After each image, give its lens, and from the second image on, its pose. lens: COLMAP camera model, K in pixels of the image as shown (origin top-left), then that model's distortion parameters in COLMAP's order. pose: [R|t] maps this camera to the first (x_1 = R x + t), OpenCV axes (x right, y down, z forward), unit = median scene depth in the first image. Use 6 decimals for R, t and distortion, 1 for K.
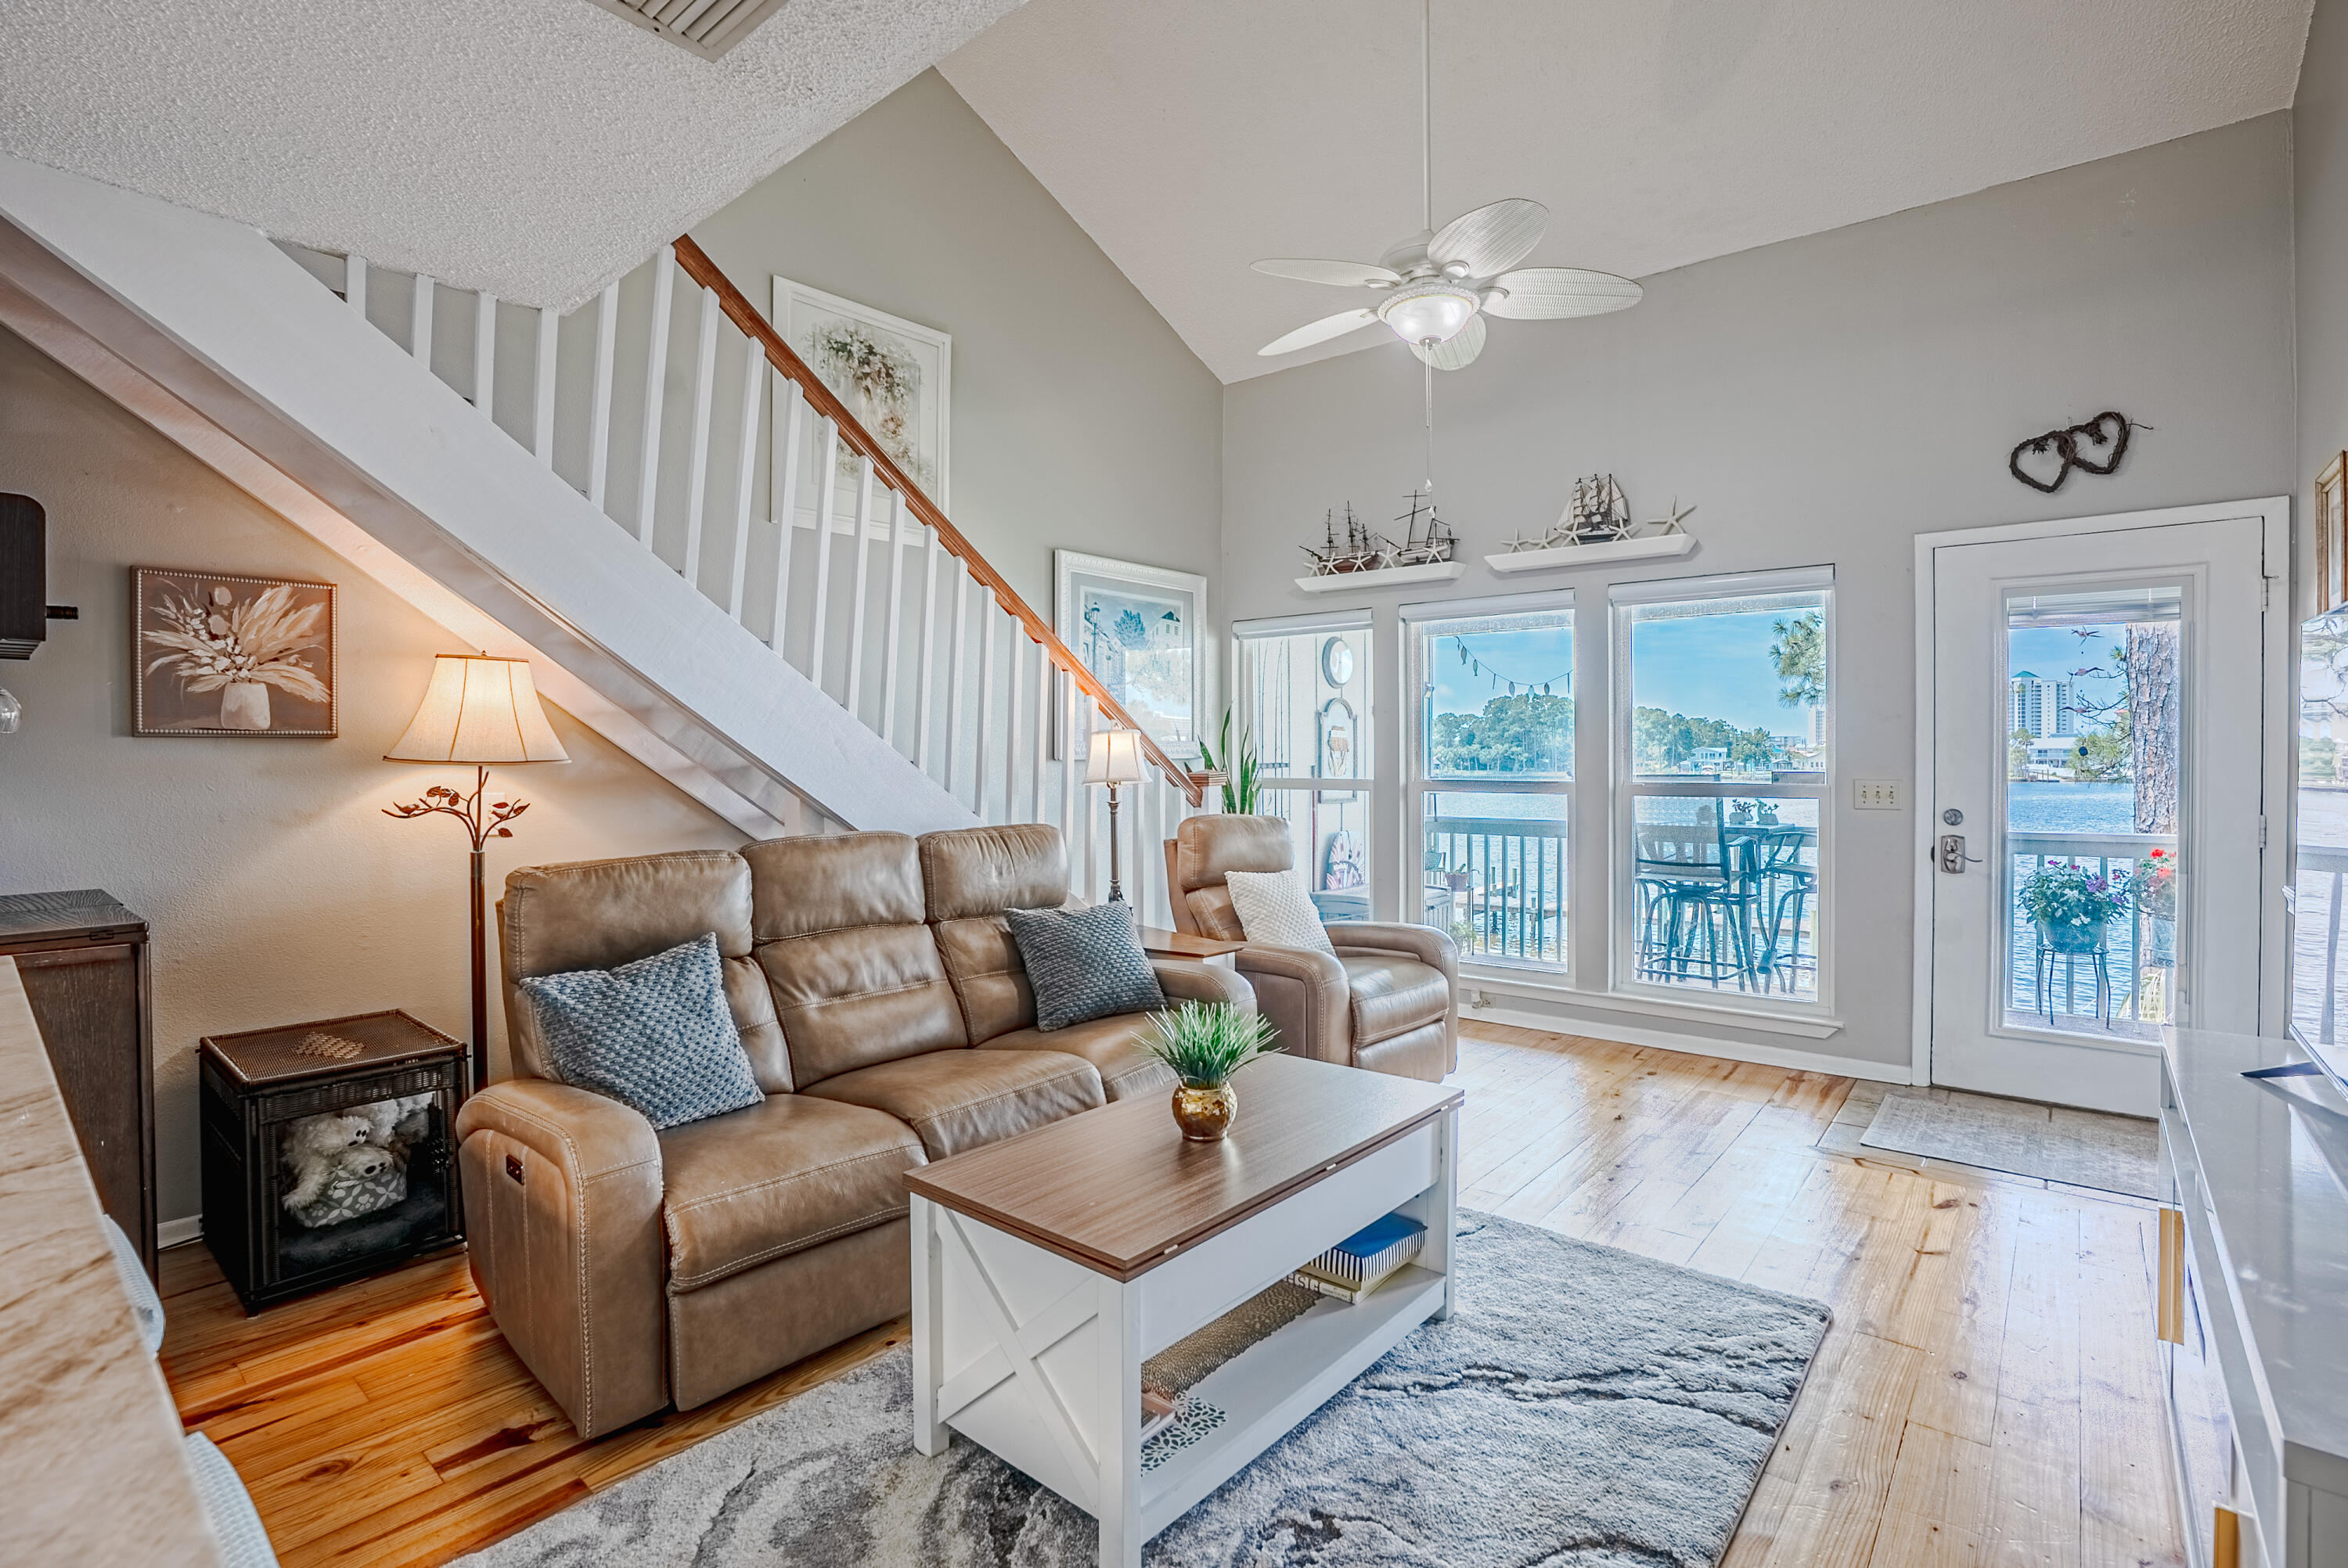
lens RADIAL K [[1098.4, 0, 1174.7], [0, 1098.4, 750.1], [0, 0, 1]] dist [-0.066378, 0.023811]
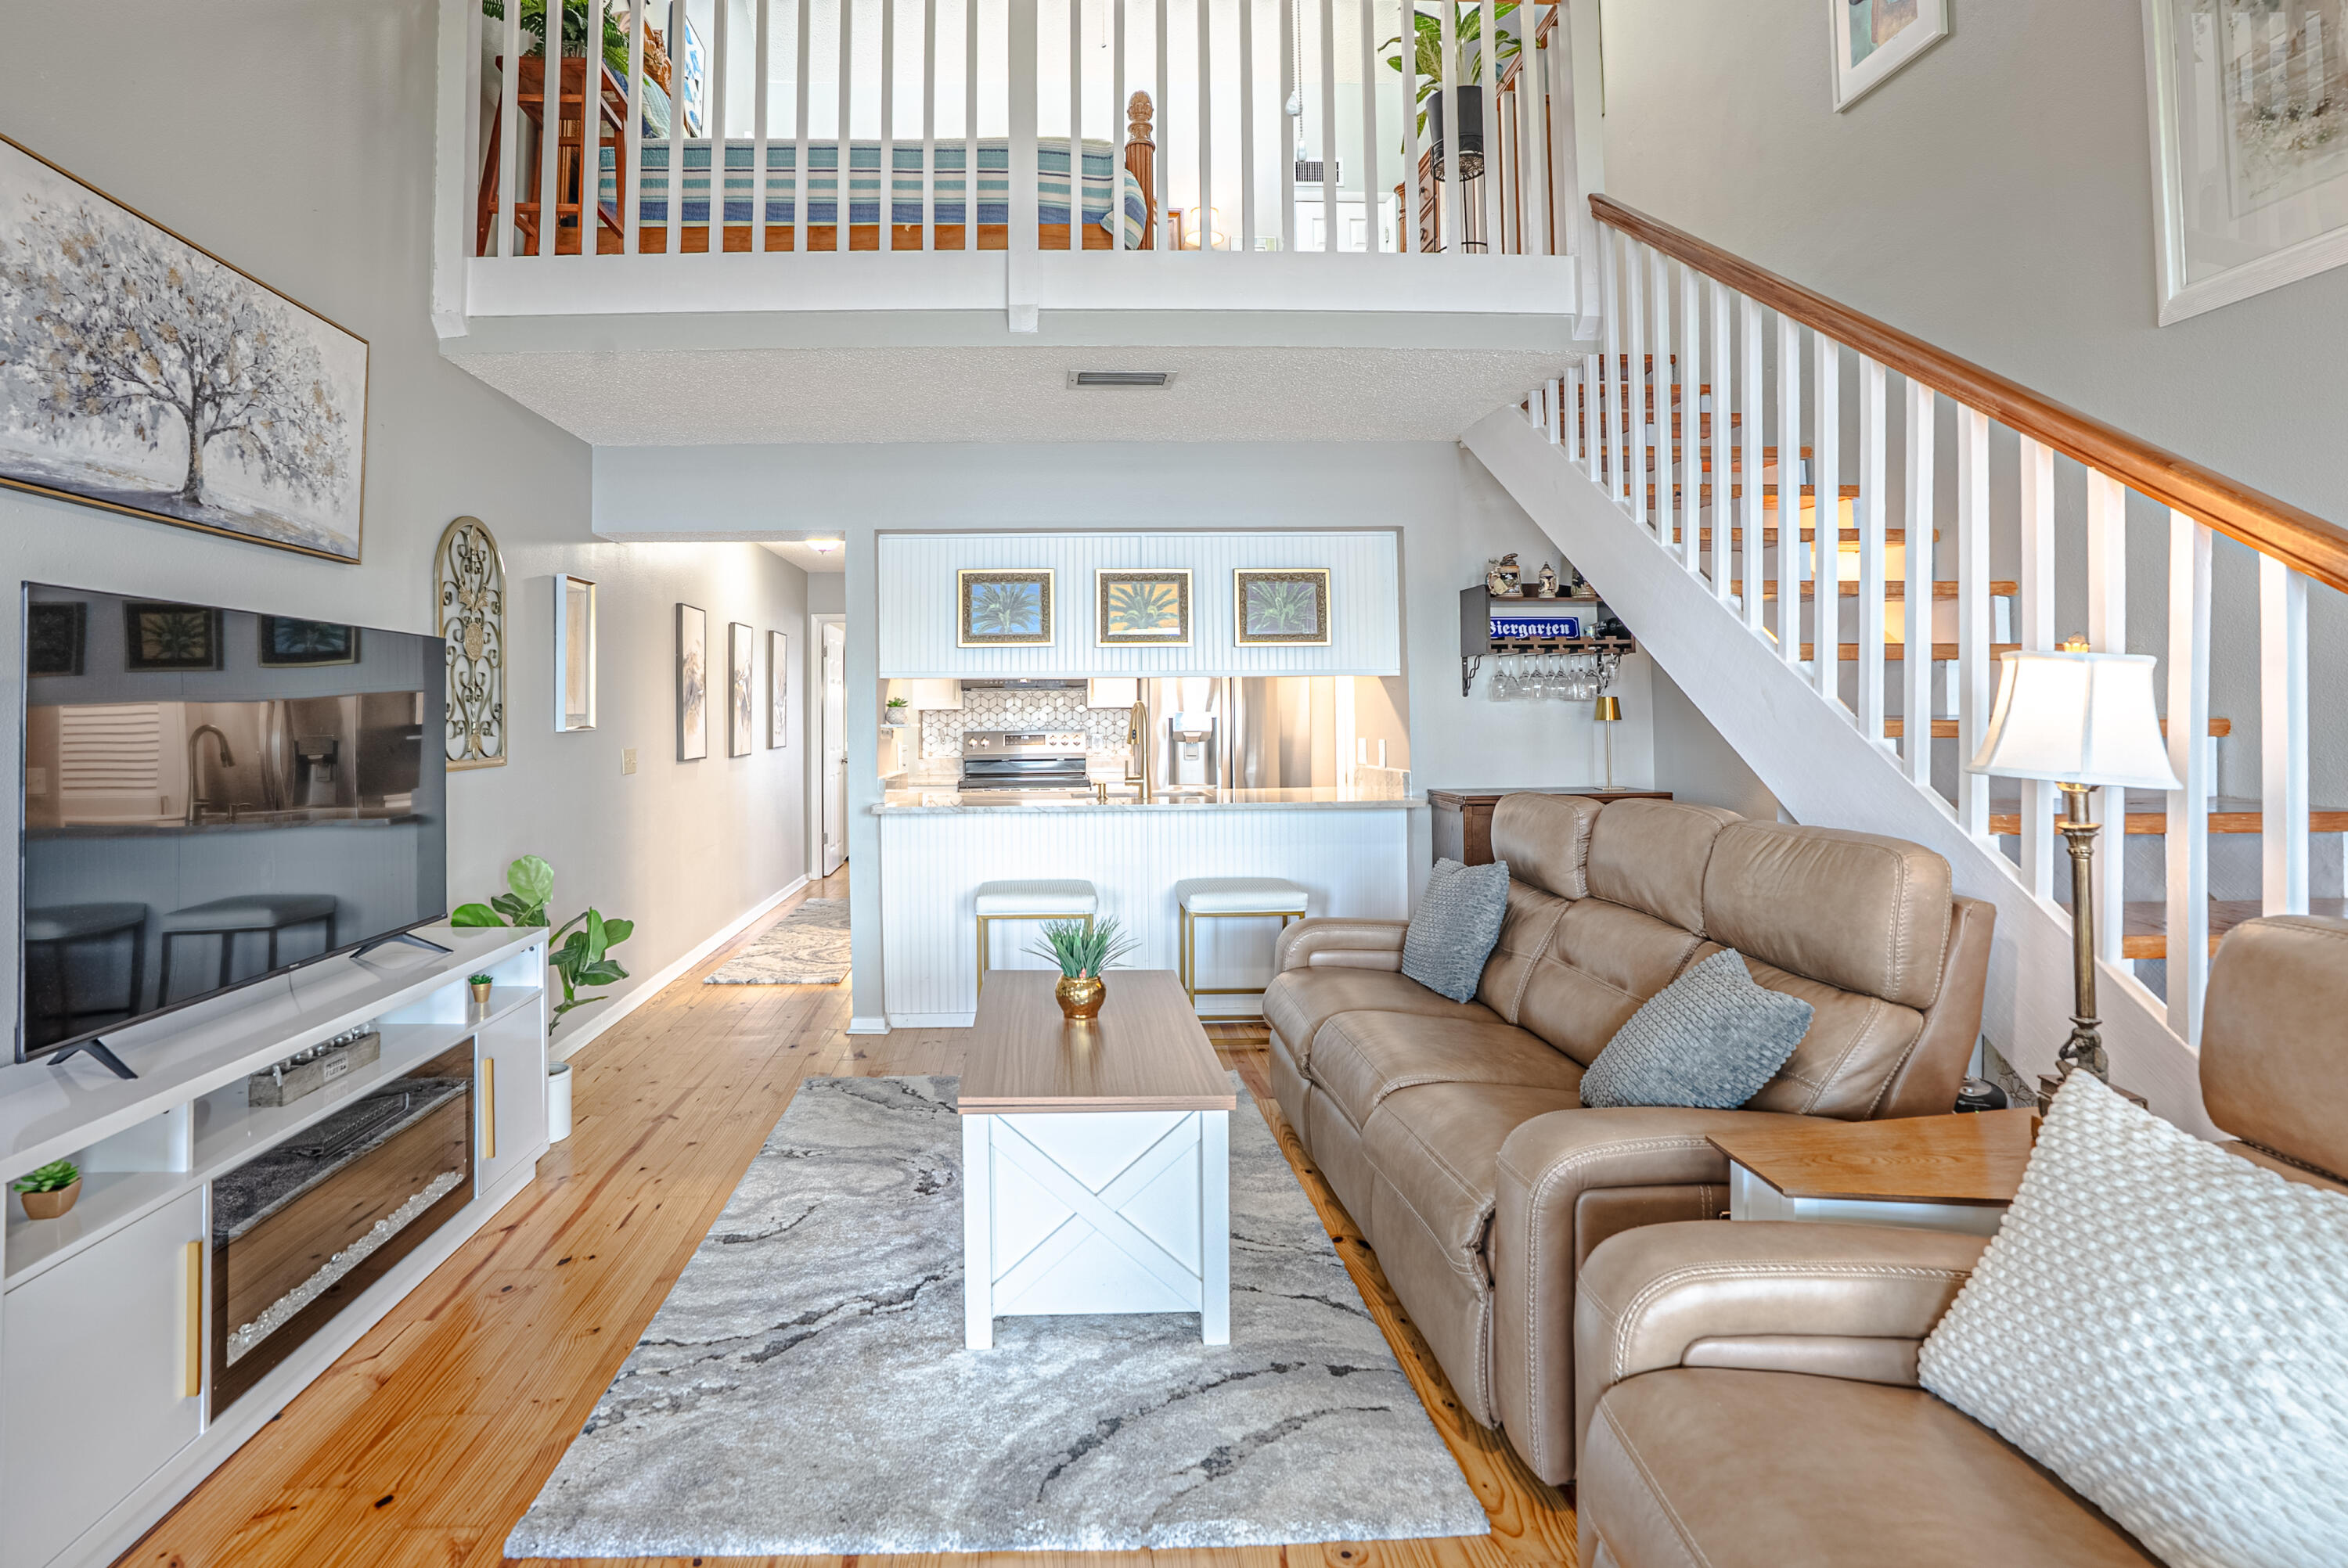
lens RADIAL K [[1098.4, 0, 1104.8], [0, 1098.4, 659.1], [0, 0, 1]] dist [-0.066378, 0.023811]
pose [[-0.715579, -0.023233, -0.698145, 0.517694], [0.014164, 0.998759, -0.047755, -0.002066], [0.698388, -0.044061, -0.714362, 1.110892]]
